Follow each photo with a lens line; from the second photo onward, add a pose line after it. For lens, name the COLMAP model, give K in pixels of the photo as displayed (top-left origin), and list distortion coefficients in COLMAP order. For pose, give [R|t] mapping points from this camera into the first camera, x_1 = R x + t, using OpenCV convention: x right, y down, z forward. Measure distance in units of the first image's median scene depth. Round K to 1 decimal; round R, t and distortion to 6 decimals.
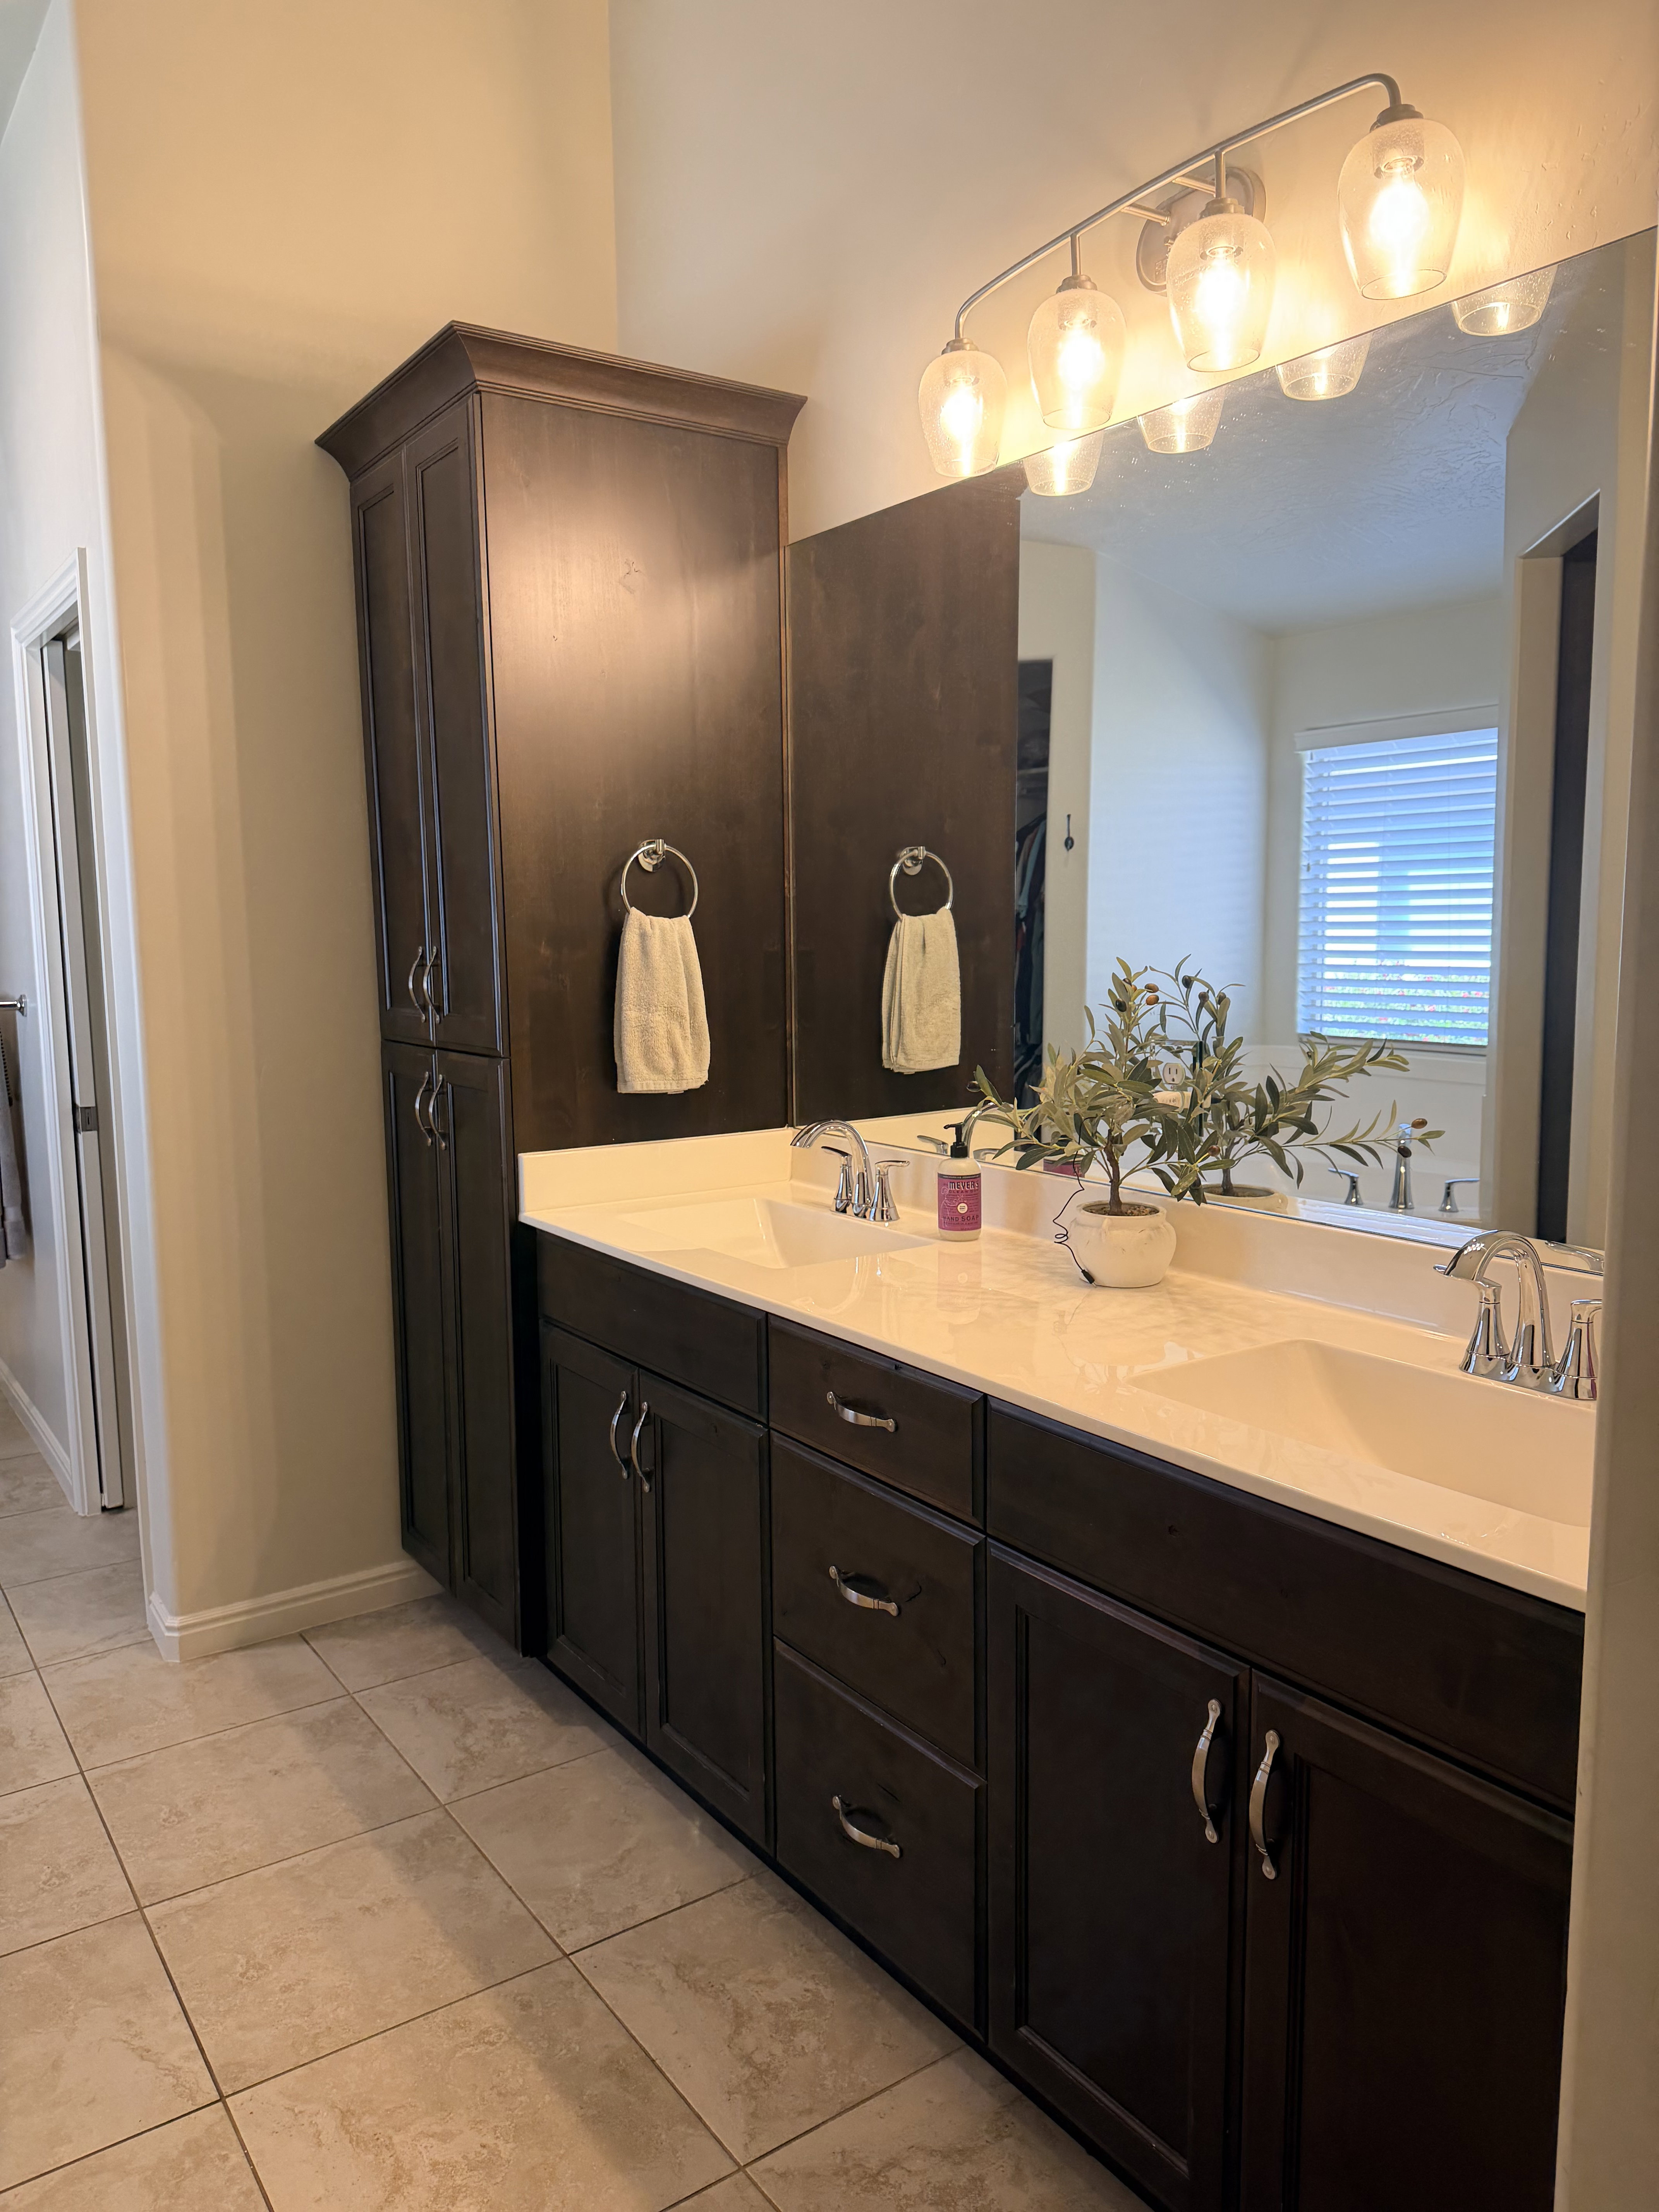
lens RADIAL K [[1577.9, 0, 829.5], [0, 1577.9, 1106.0], [0, 0, 1]] dist [-0.004048, -0.006534]
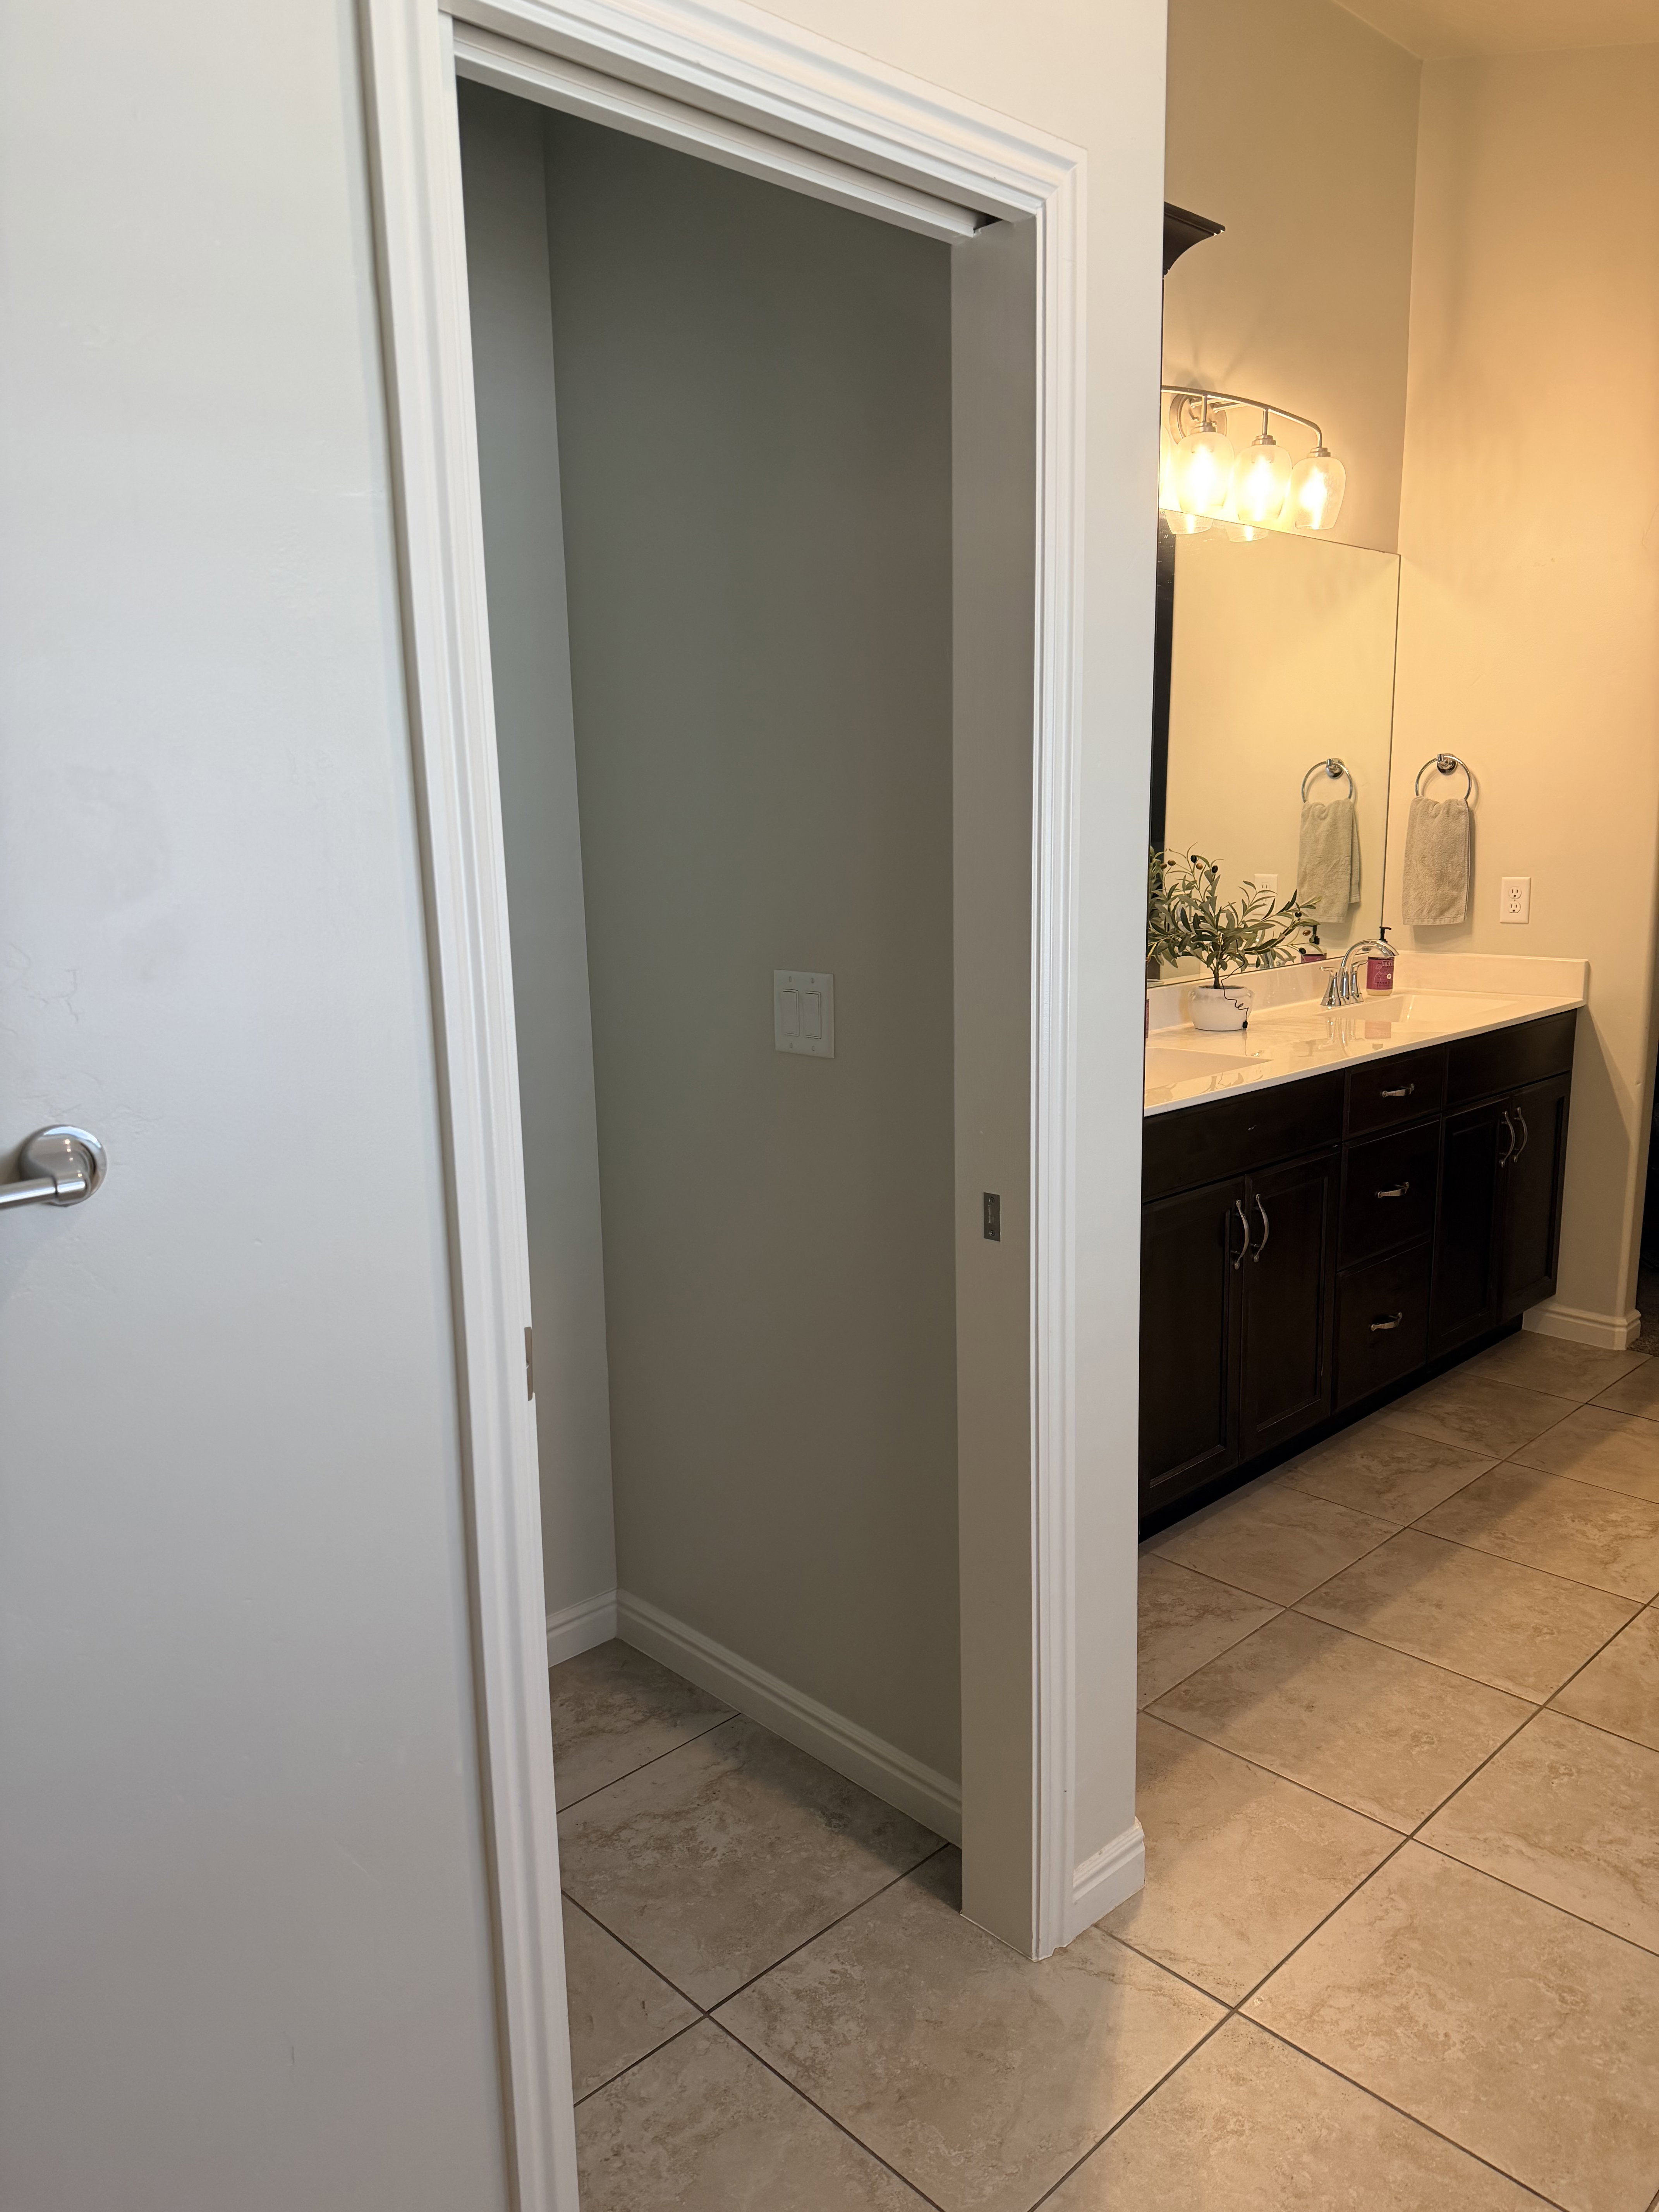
lens RADIAL K [[1539.3, 0, 829.5], [0, 1539.3, 1106.0], [0, 0, 1]] dist [0.017926, -0.032506]
pose [[-0.144745, -0.171647, 0.974467, -1.501023], [0.144018, 0.970696, 0.192375, -0.208460], [-0.978932, 0.168186, -0.115783, 1.711749]]
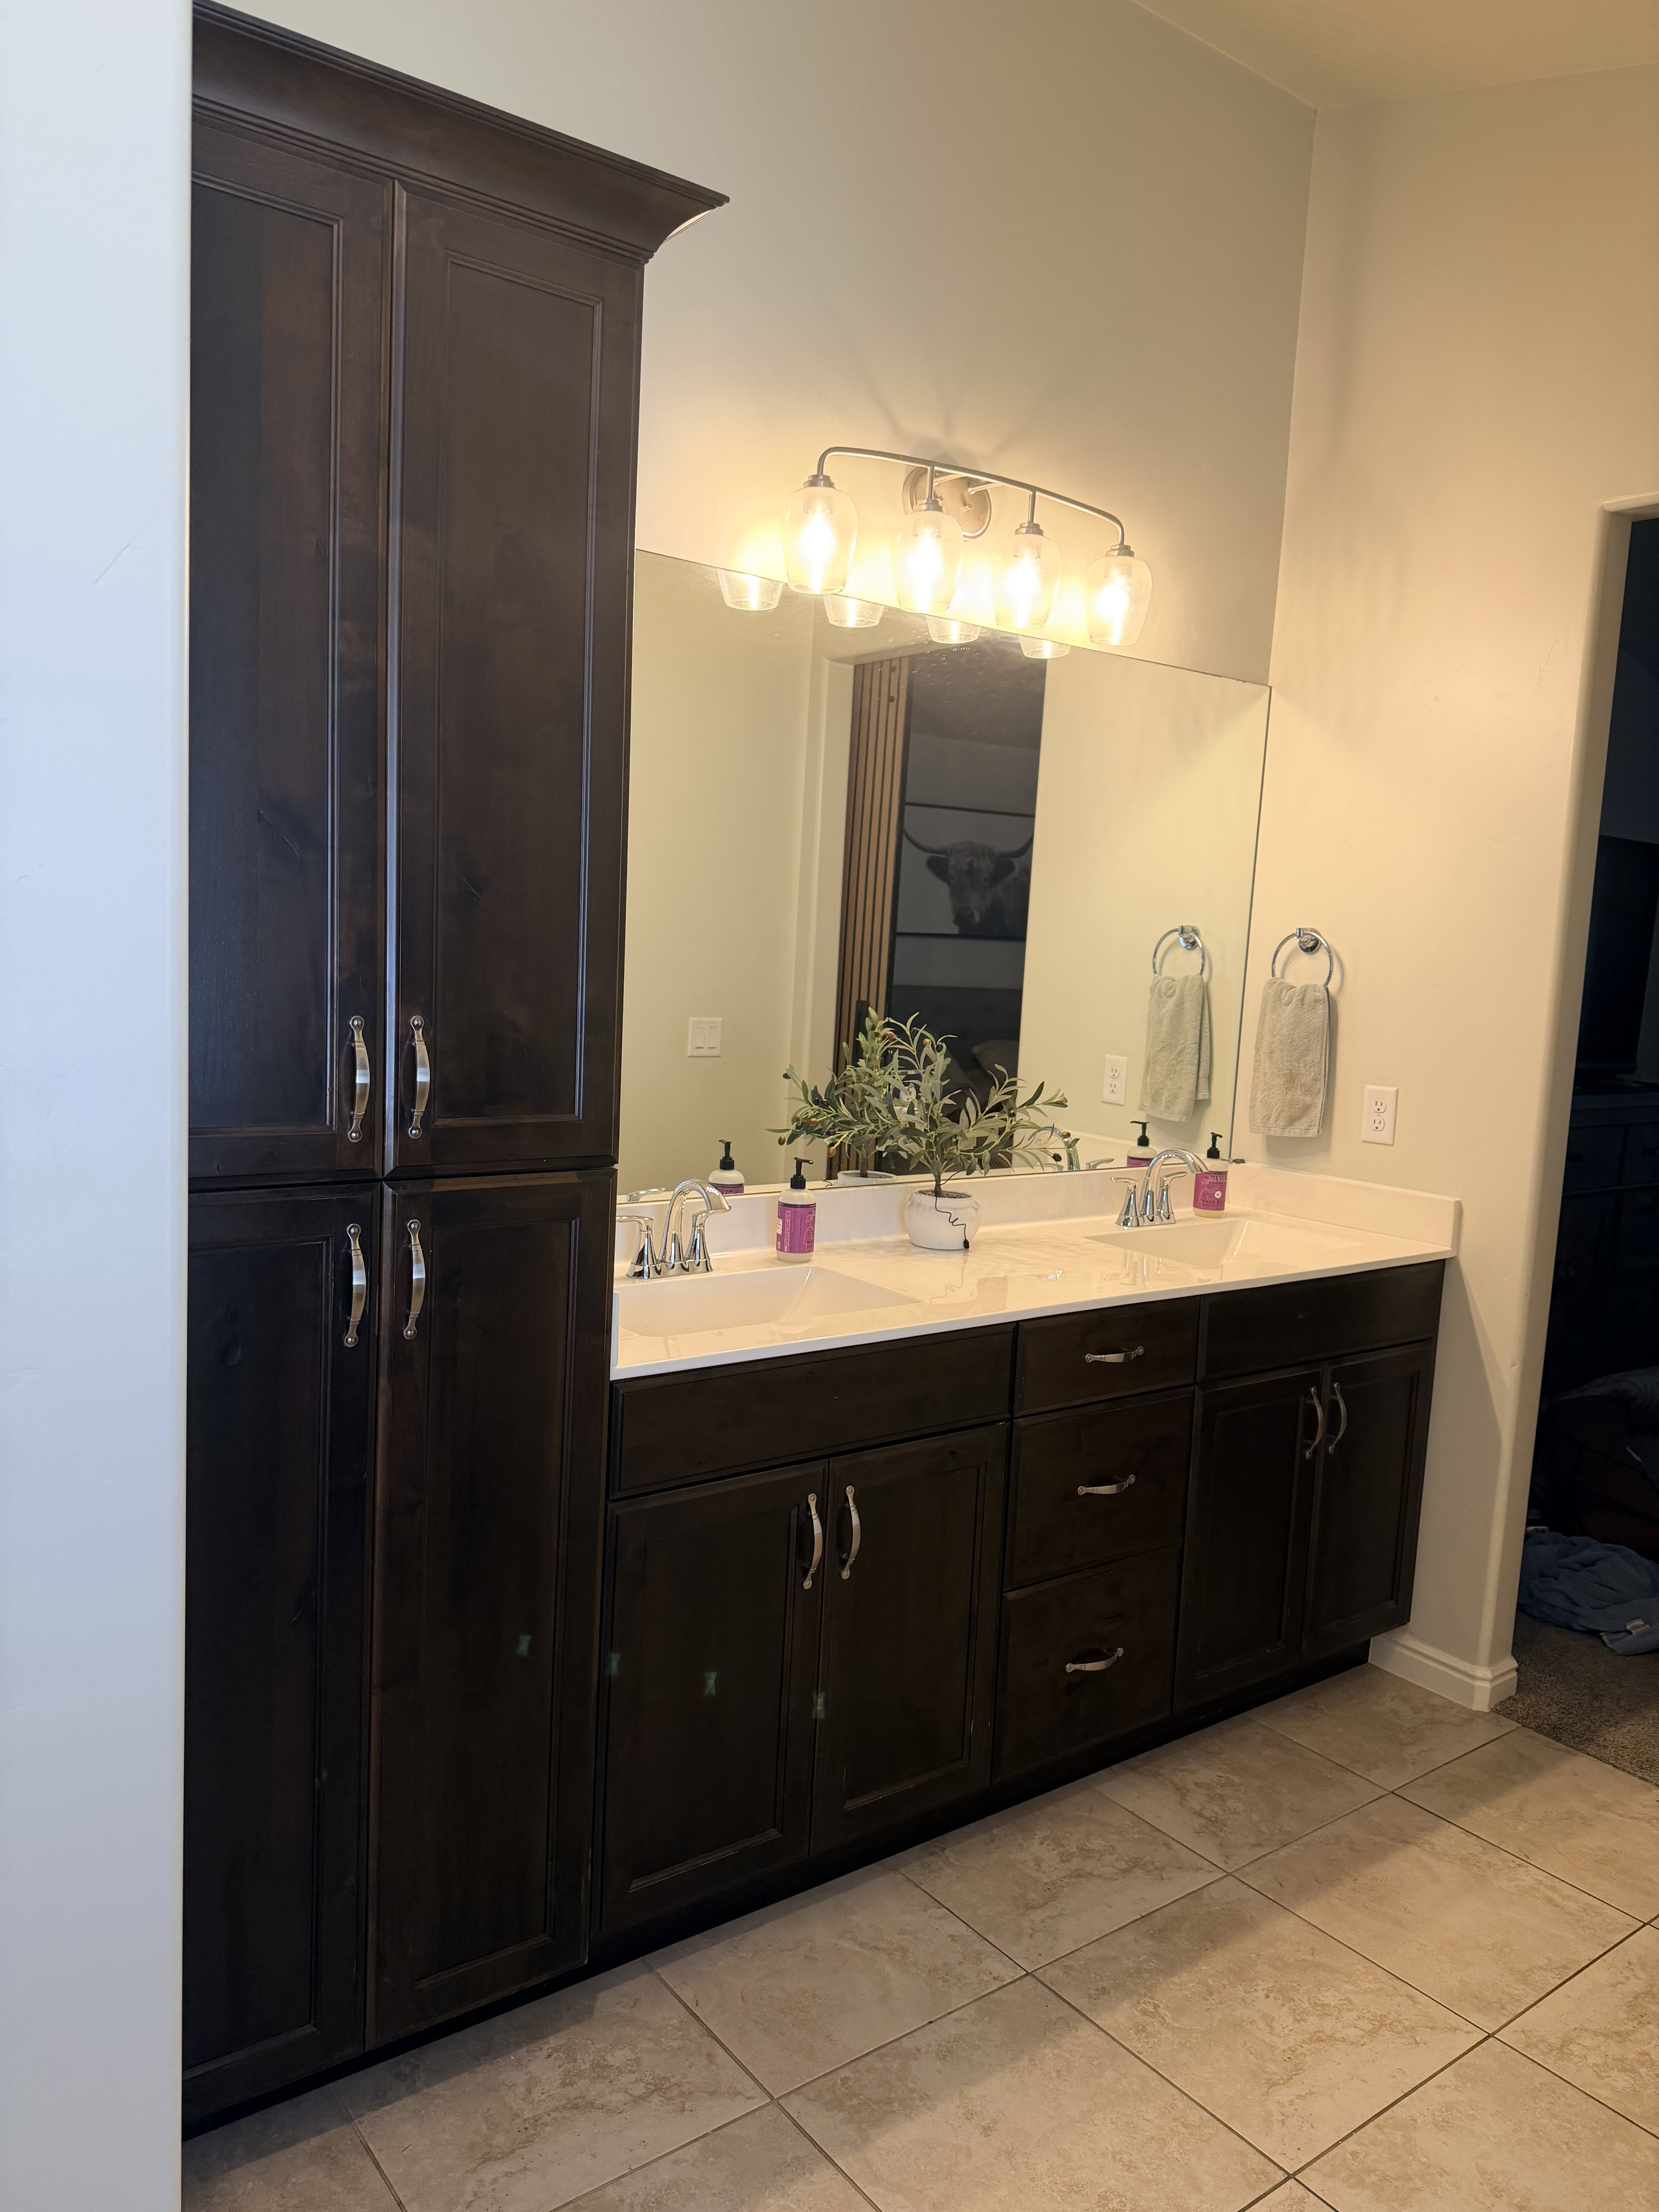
lens RADIAL K [[1544.2, 0, 829.5], [0, 1544.2, 1106.0], [0, 0, 1]] dist [0.023085, -0.033327]
pose [[-0.035399, -0.095317, 0.994817, -1.205308], [0.071820, 0.992625, 0.097662, -0.160780], [-0.996789, 0.074905, -0.028293, 1.176577]]
